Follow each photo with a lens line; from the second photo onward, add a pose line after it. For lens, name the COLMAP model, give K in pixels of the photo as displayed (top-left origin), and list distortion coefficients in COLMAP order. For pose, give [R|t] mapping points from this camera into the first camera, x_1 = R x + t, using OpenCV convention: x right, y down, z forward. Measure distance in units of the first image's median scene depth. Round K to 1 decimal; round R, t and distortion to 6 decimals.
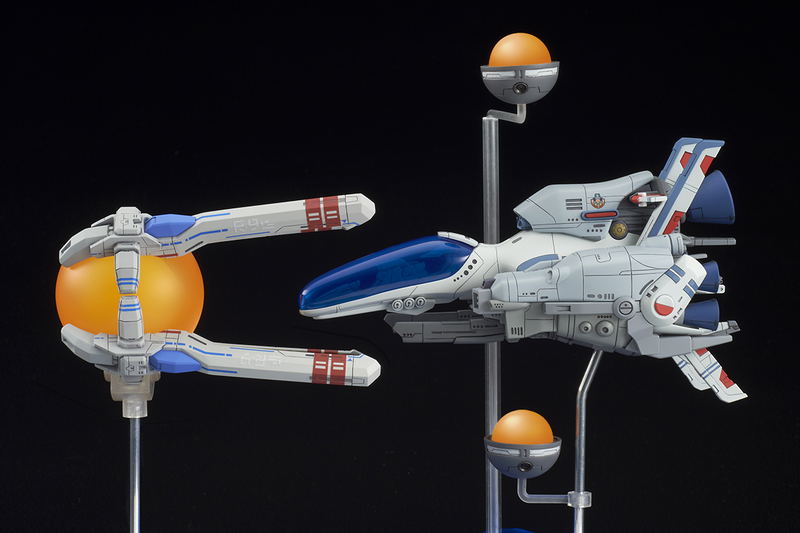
lens RADIAL K [[2663.5, 0, 400.0], [0, 2663.5, 266.5], [0, 0, 1]] dist [-0.251656, -2.655381]
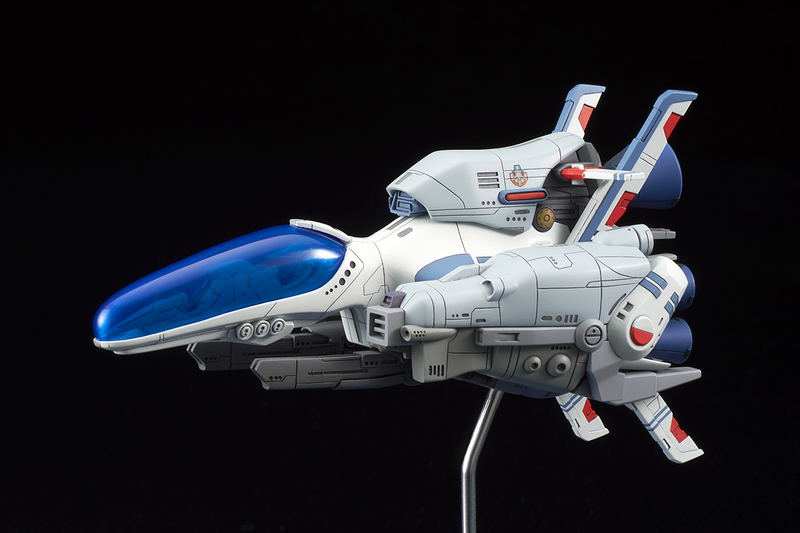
lens RADIAL K [[2663.5, 0, 400.0], [0, 2663.5, 266.5], [0, 0, 1]] dist [-0.251656, -2.655381]
pose [[0.919474, -0.002314, 0.393144, -0.223860], [-0.008821, 0.999610, 0.026513, -0.019234], [-0.393052, -0.027846, 0.919094, 0.382745]]
